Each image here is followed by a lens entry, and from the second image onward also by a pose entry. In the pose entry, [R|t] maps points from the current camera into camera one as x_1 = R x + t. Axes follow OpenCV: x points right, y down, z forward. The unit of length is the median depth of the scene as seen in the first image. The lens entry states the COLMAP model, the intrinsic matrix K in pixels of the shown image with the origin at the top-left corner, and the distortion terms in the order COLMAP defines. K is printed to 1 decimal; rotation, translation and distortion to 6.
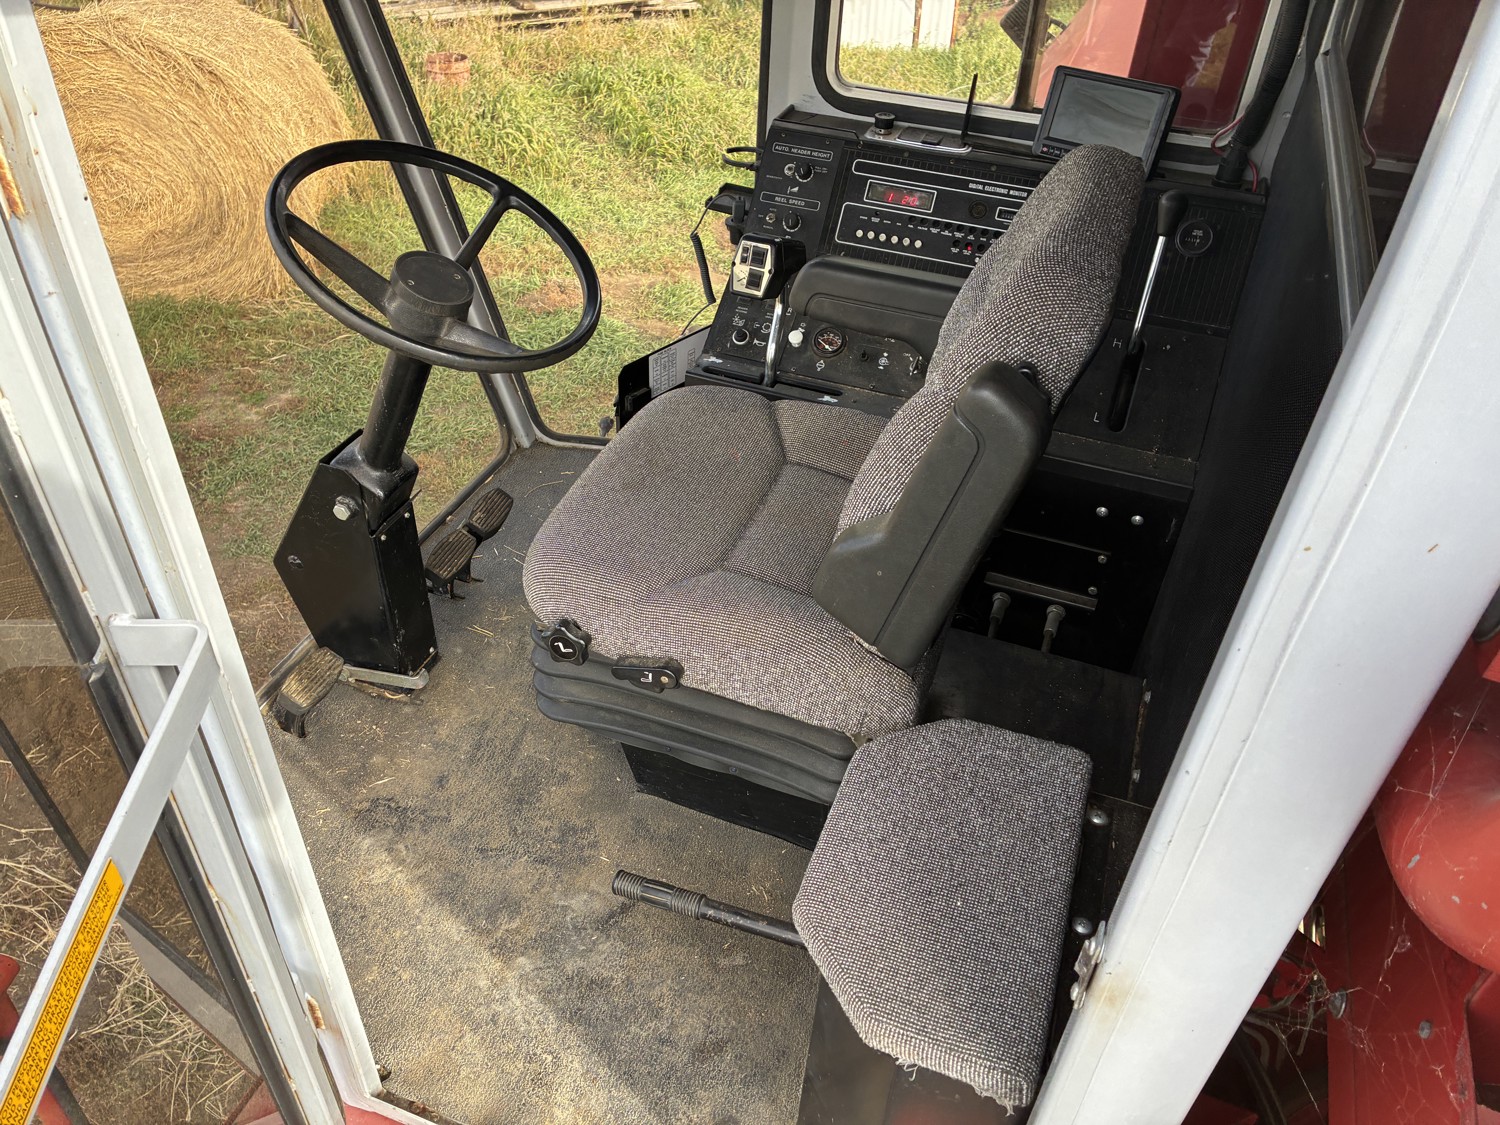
lens RADIAL K [[1128.0, 0, 750.0], [0, 1128.0, 562.5], [0, 0, 1]] dist [0.046473, -0.051568]
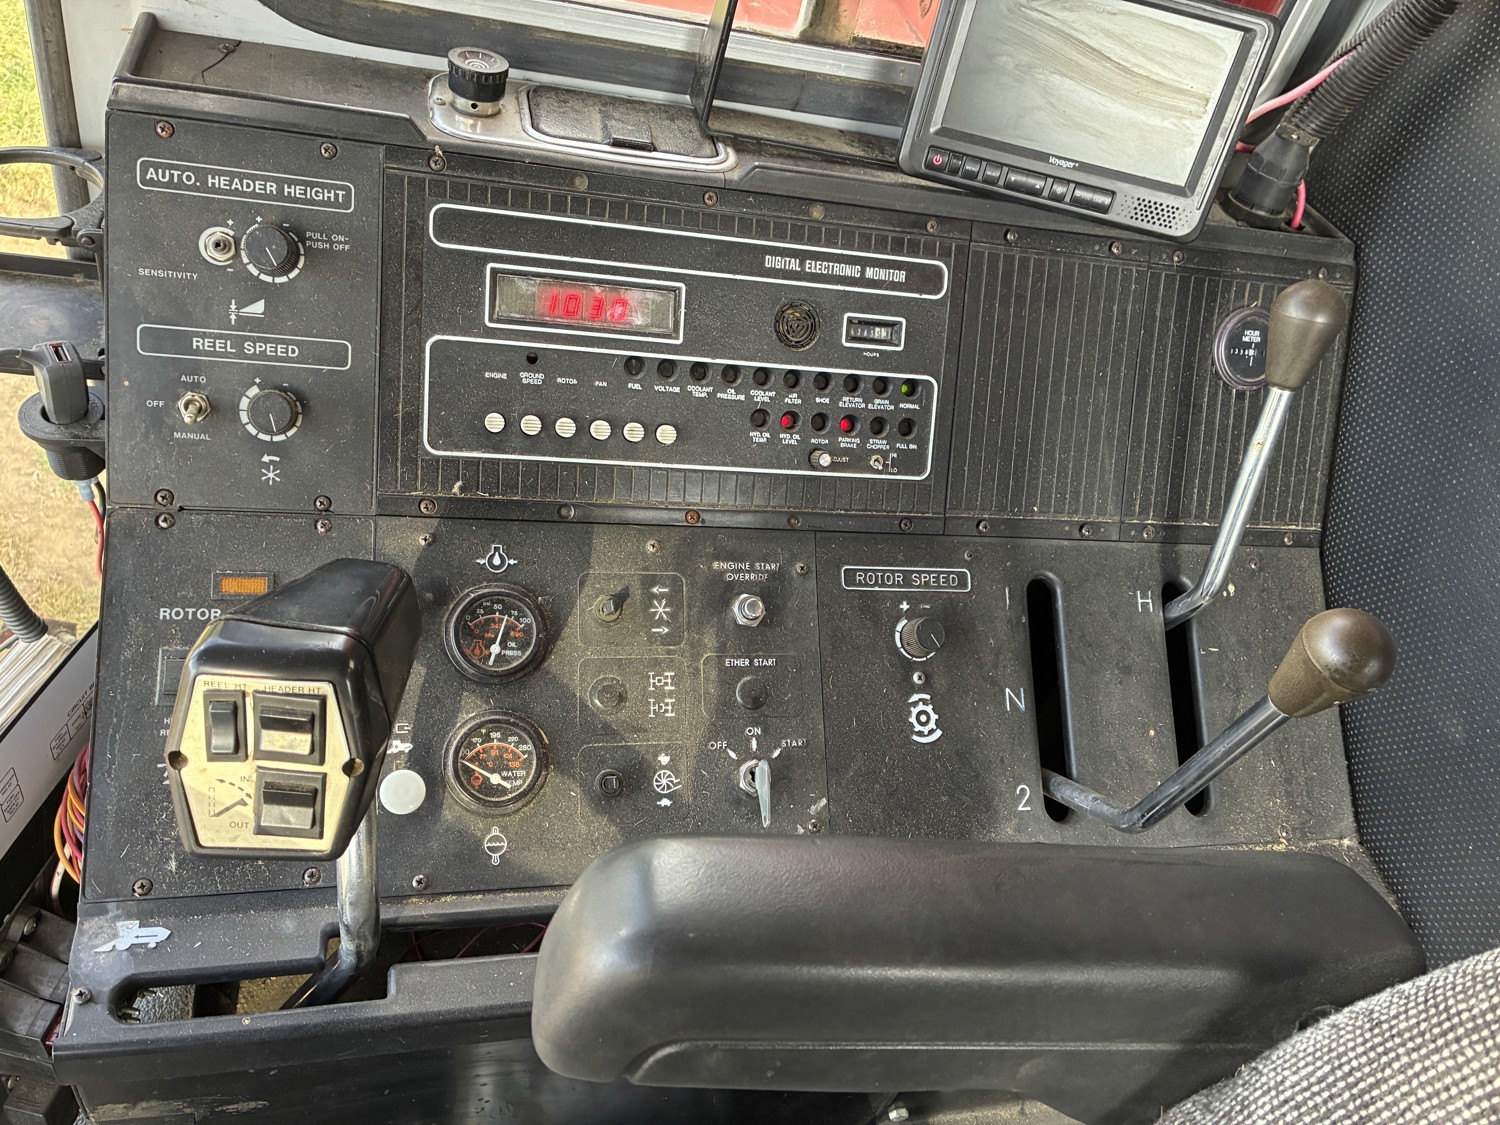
lens RADIAL K [[1121.7, 0, 750.0], [0, 1121.7, 562.5], [0, 0, 1]] dist [0.039143, -0.039375]
pose [[0.830009, -0.257651, 0.494672, -0.020243], [0.169840, 0.961543, 0.215847, -0.314353], [-0.531262, -0.095140, 0.841849, 0.672672]]
